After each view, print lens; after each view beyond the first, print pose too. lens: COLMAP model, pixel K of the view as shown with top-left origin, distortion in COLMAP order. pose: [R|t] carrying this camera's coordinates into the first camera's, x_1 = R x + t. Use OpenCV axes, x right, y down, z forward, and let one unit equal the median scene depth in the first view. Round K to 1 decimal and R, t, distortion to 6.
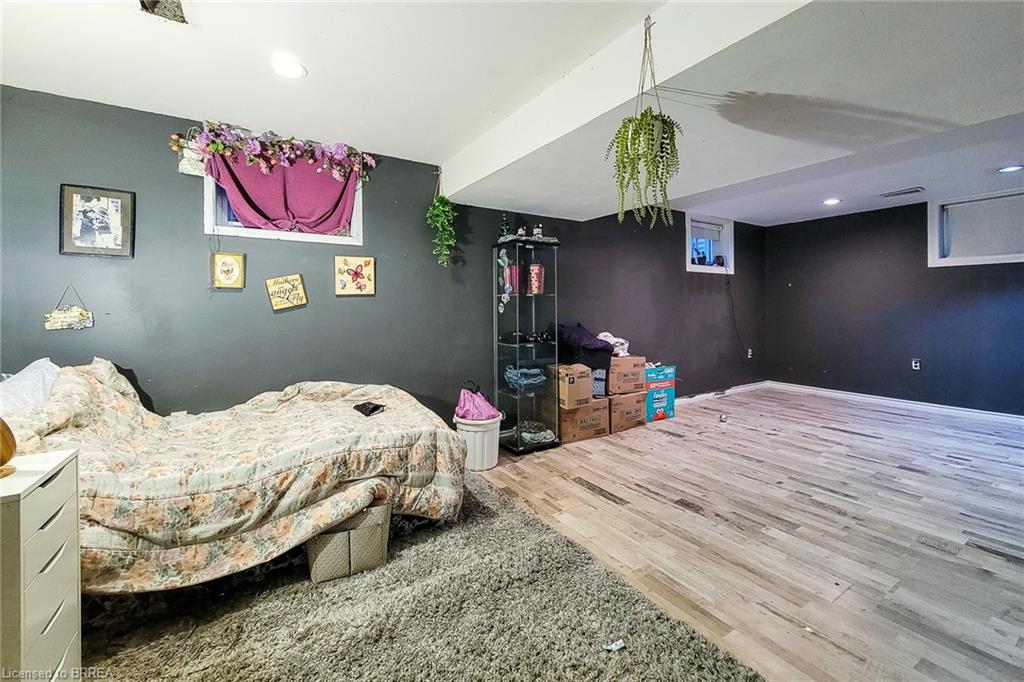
lens RADIAL K [[425.3, 0, 480.2], [0, 425.3, 309.2], [0, 0, 1]] dist [-0.000746, -0.002170]
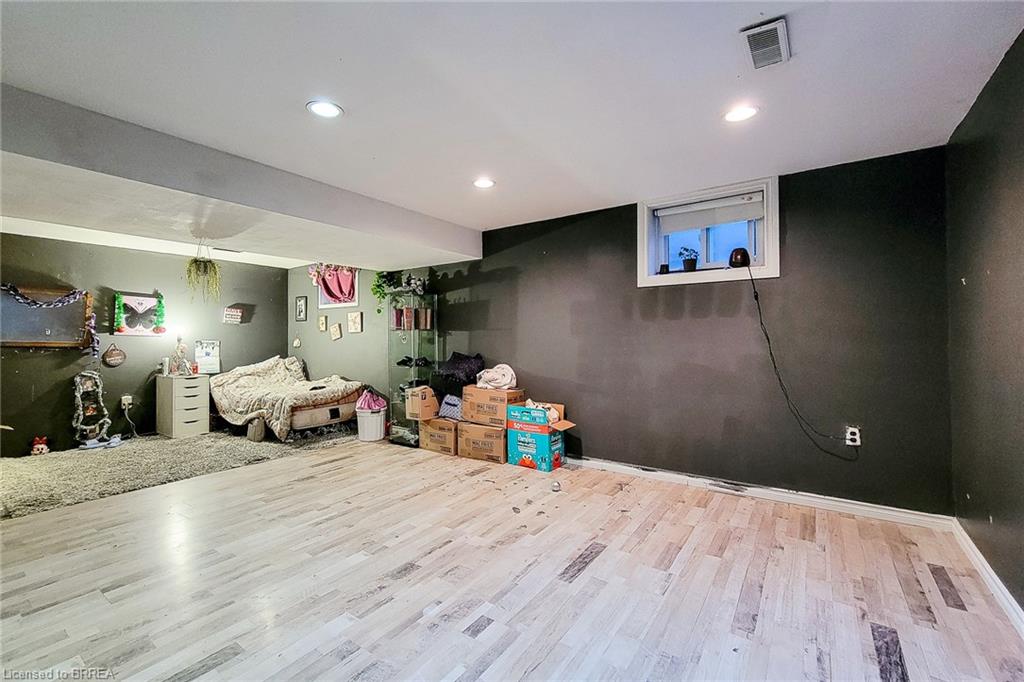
lens RADIAL K [[425.3, 0, 504.9], [0, 425.3, 338.6], [0, 0, 1]] dist [-0.000746, -0.002170]
pose [[0.405787, 0.004763, -0.913955, 1.801695], [0.003014, 0.999974, 0.006549, -0.018575], [0.913963, -0.005412, 0.405762, 0.894744]]
